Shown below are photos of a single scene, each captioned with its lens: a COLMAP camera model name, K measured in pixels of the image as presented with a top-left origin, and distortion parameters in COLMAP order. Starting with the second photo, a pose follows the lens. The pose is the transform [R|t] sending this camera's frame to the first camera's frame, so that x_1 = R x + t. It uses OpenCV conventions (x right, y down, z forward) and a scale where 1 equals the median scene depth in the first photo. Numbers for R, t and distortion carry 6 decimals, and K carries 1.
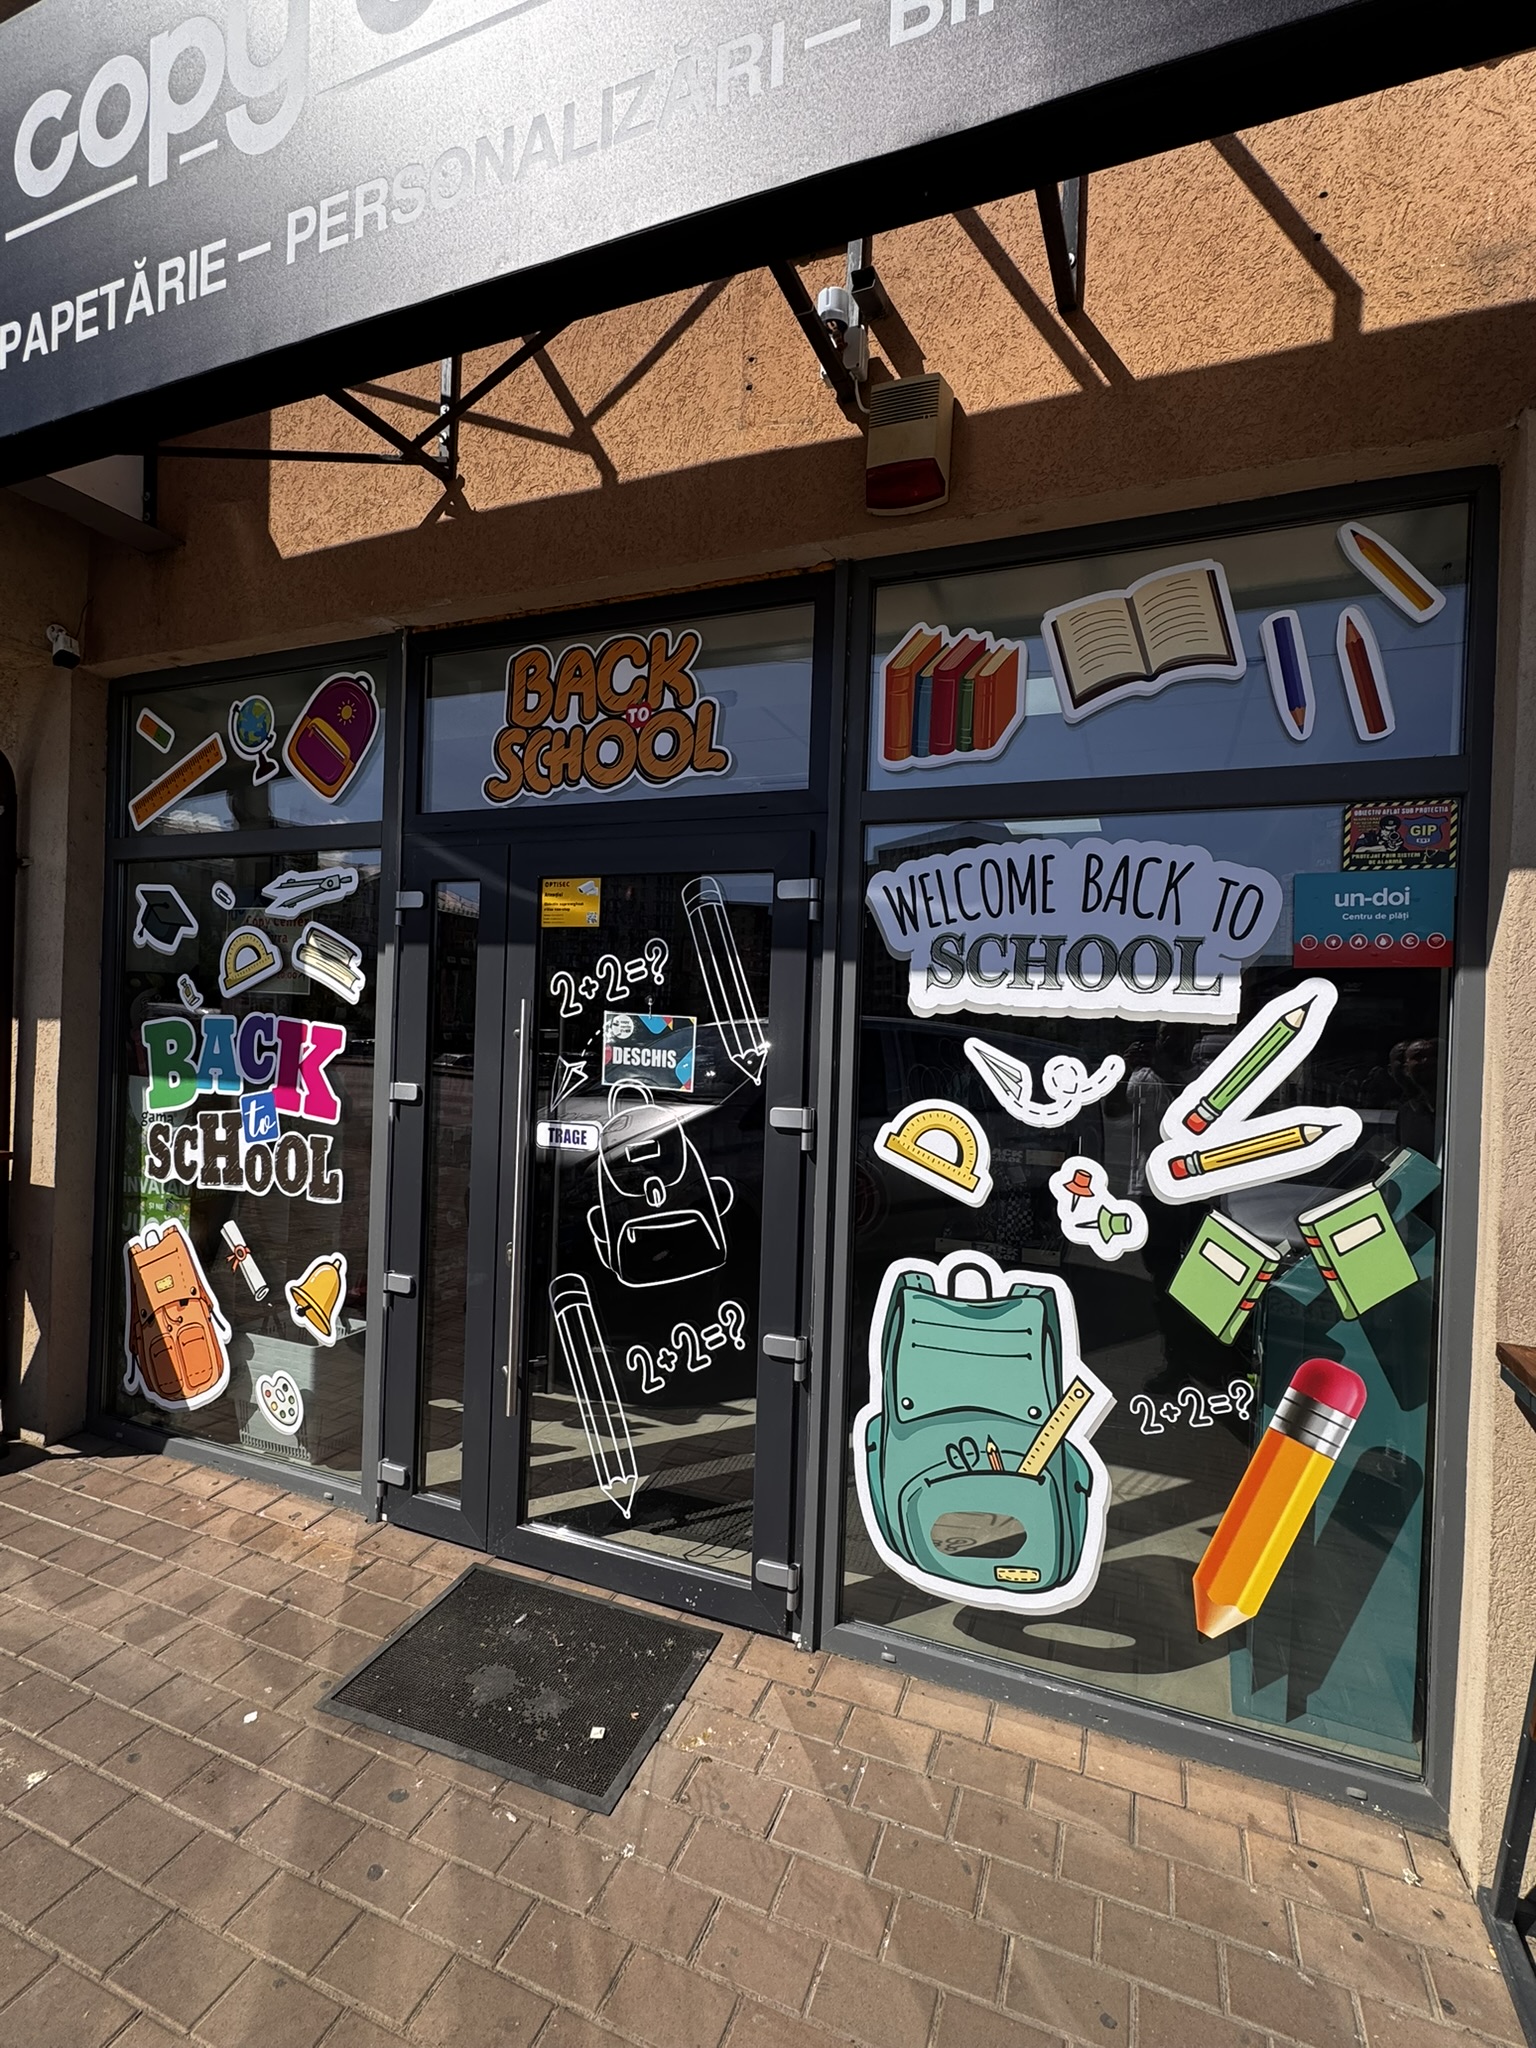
lens RADIAL K [[949.0, 0, 768.0], [0, 949.0, 1024.0], [0, 0, 1]] dist [0.001332, -0.010250]
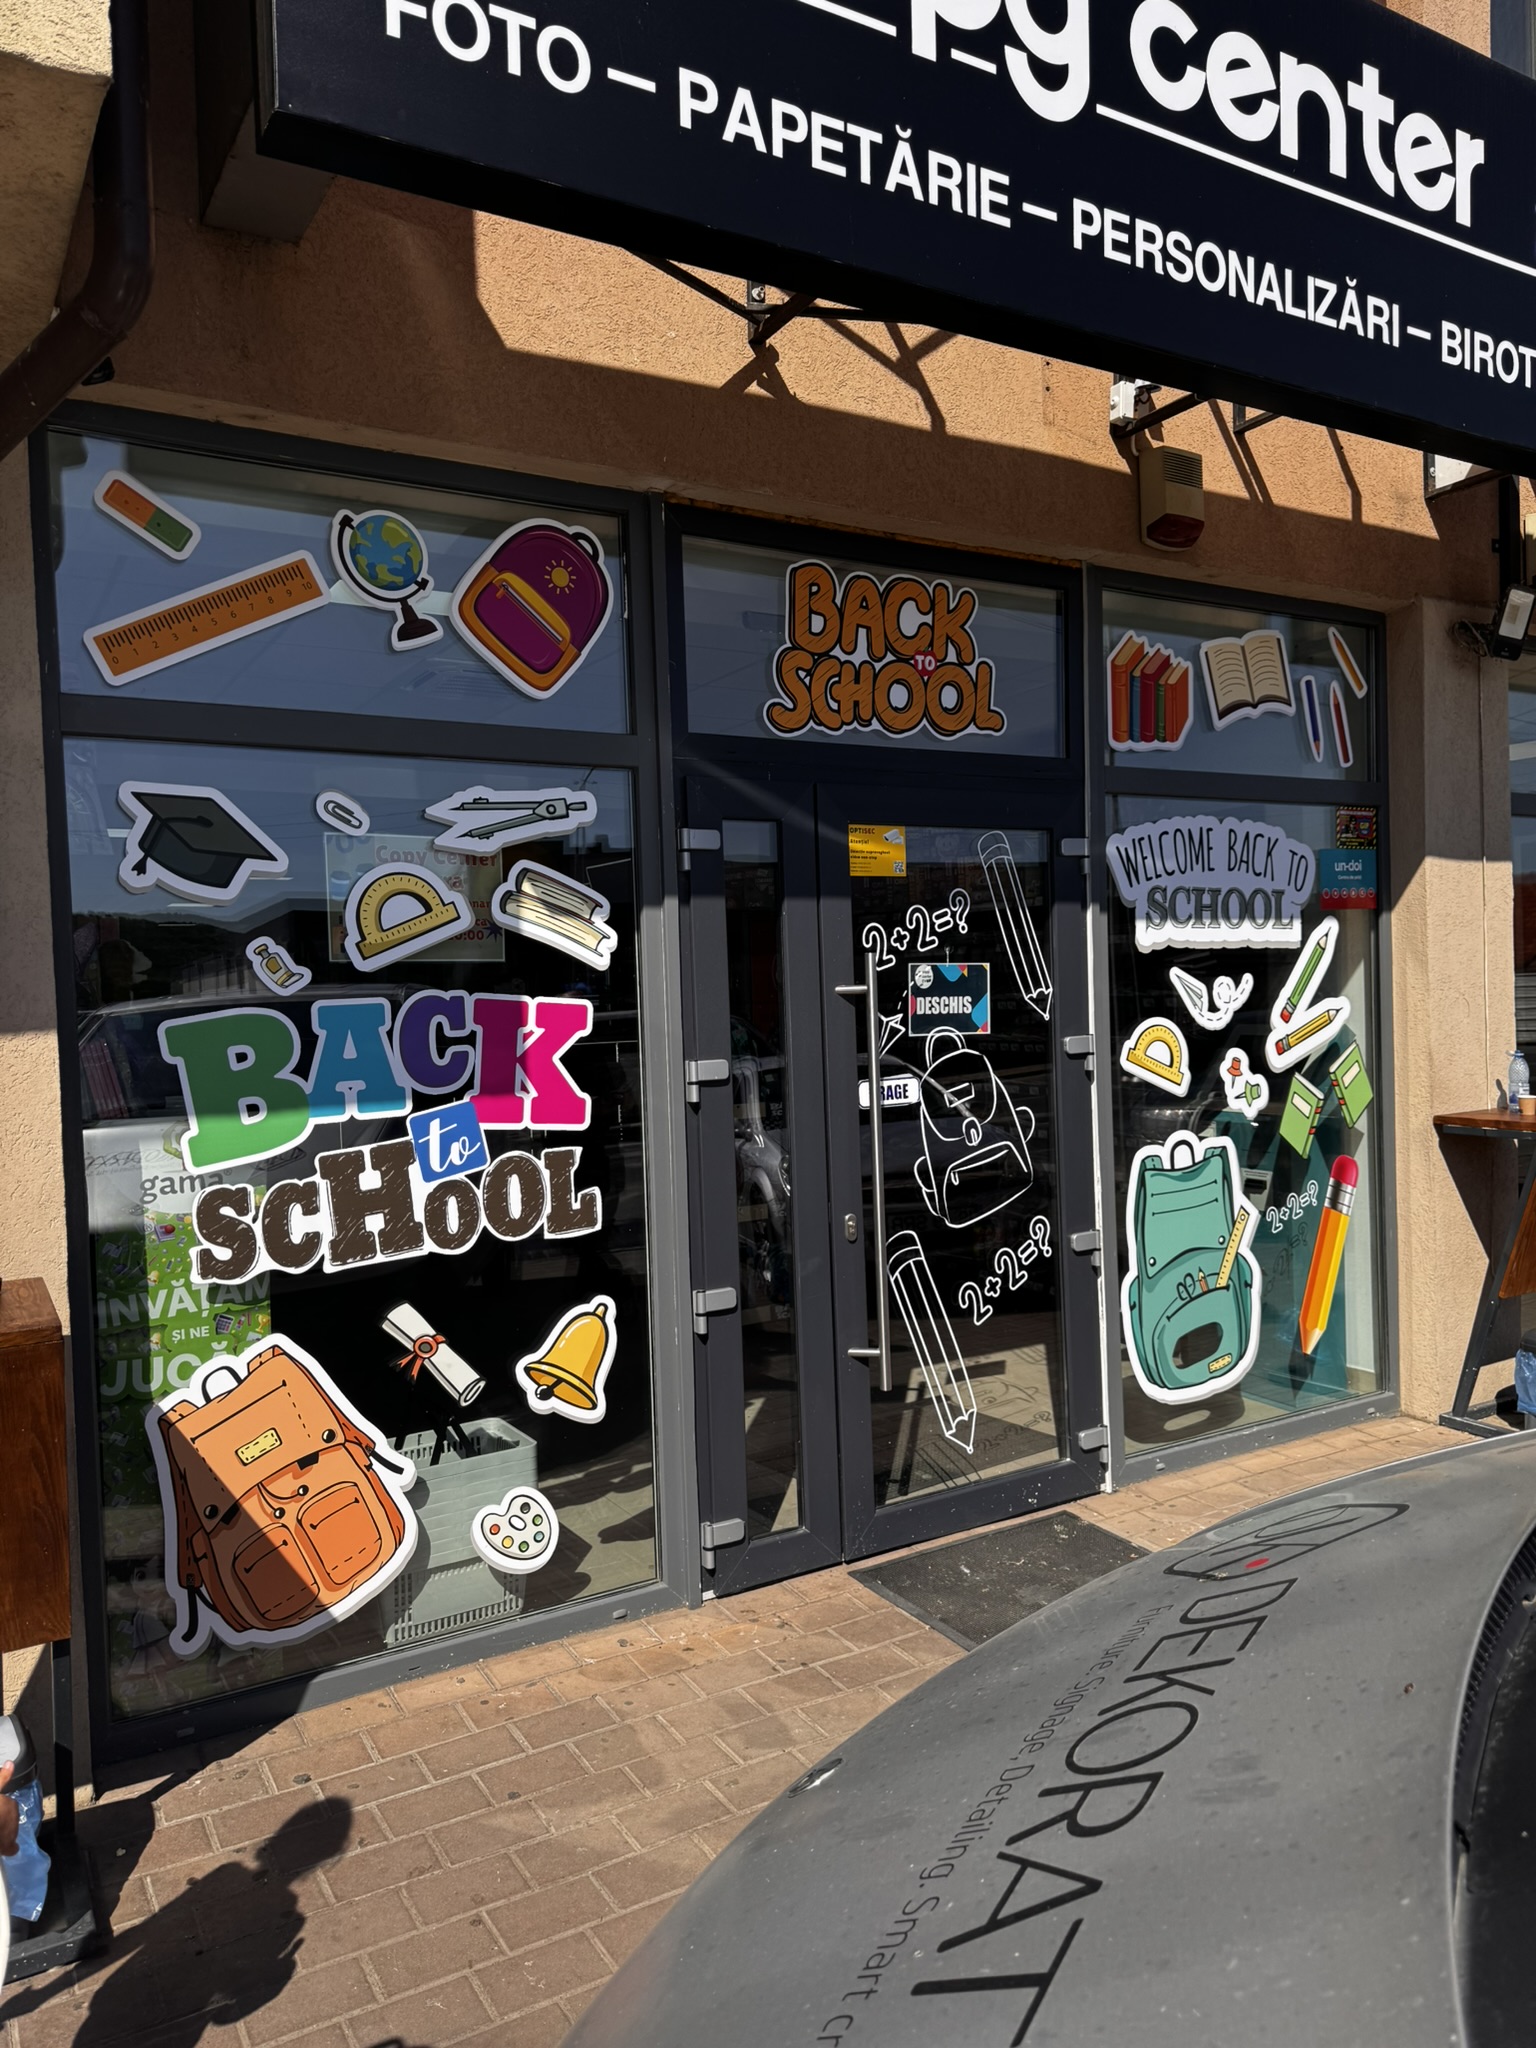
lens RADIAL K [[1434.9, 0, 768.0], [0, 1434.9, 1024.0], [0, 0, 1]] dist [0.179260, -0.360305]
pose [[0.603542, -0.074439, 0.793848, -1.256725], [0.052642, 0.997180, 0.053483, -0.031923], [-0.795591, 0.009511, 0.605759, 0.179954]]
